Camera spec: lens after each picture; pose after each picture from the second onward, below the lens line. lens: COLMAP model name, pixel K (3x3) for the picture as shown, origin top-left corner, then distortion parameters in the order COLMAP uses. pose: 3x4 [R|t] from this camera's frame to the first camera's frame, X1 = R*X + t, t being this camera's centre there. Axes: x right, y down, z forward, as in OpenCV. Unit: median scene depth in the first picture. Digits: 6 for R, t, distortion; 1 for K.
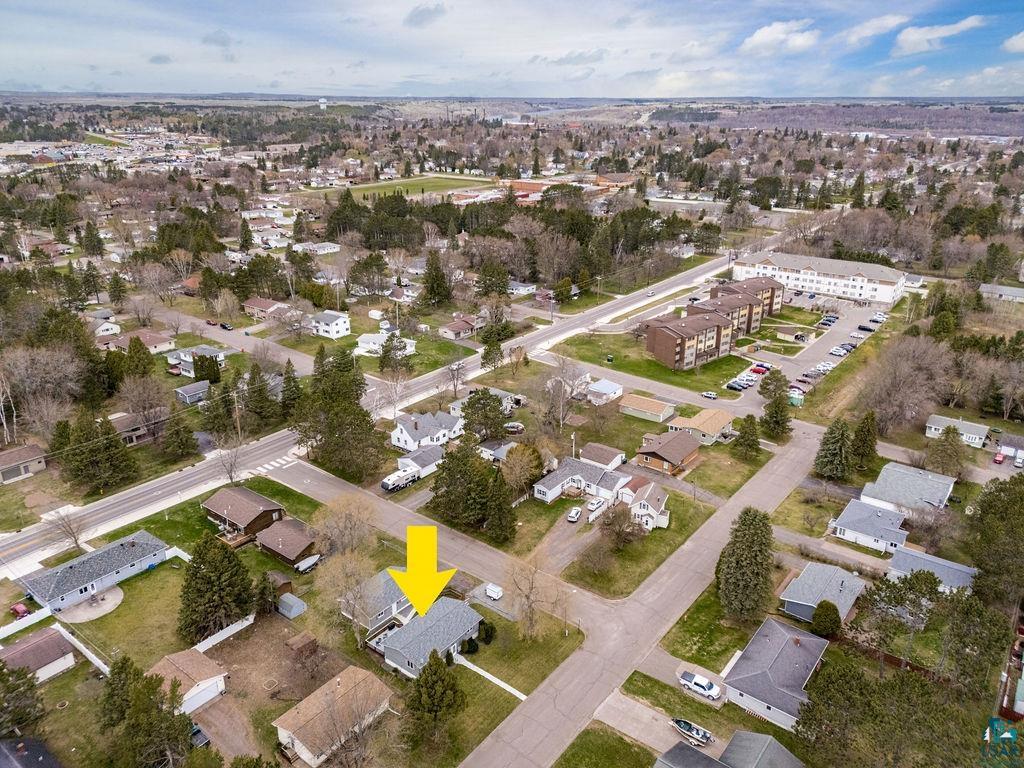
lens RADIAL K [[746.0, 0, 512.0], [0, 746.0, 384.0], [0, 0, 1]] dist [0.092340, -0.098292]
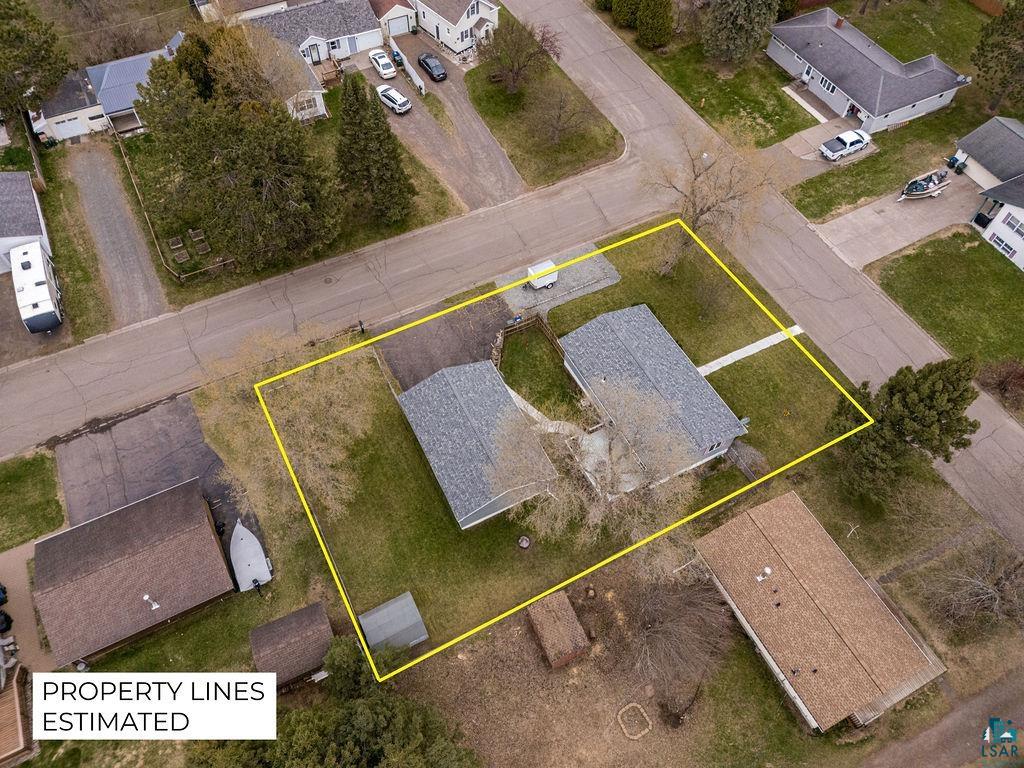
lens RADIAL K [[746.0, 0, 512.0], [0, 746.0, 384.0], [0, 0, 1]] dist [0.092340, -0.098292]
pose [[0.423461, -0.752368, 0.504603, -0.407917], [0.312537, 0.644142, 0.698142, -0.060415], [-0.850295, -0.137928, 0.507912, 0.828170]]
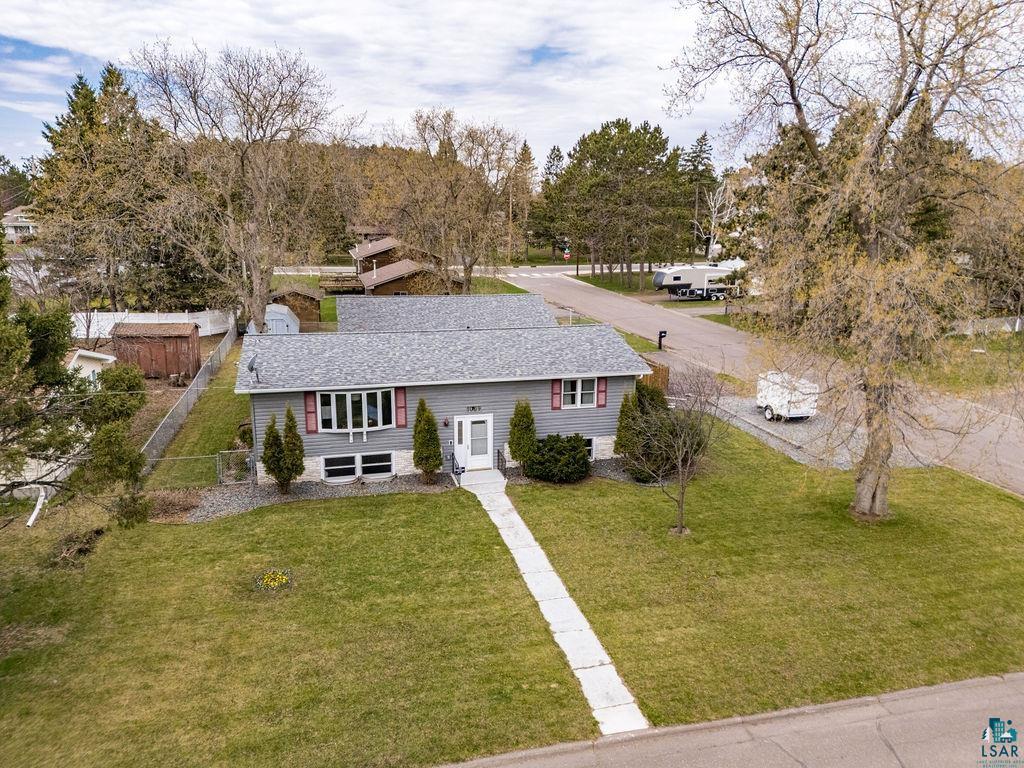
lens RADIAL K [[747.0, 0, 513.1], [0, 747.0, 385.7], [0, 0, 1]] dist [0.080359, -0.073389]
pose [[0.786942, 0.145842, -0.599543, 0.067430], [-0.224095, 0.972871, -0.057484, 0.349101], [0.574894, 0.179591, 0.798275, 0.823406]]
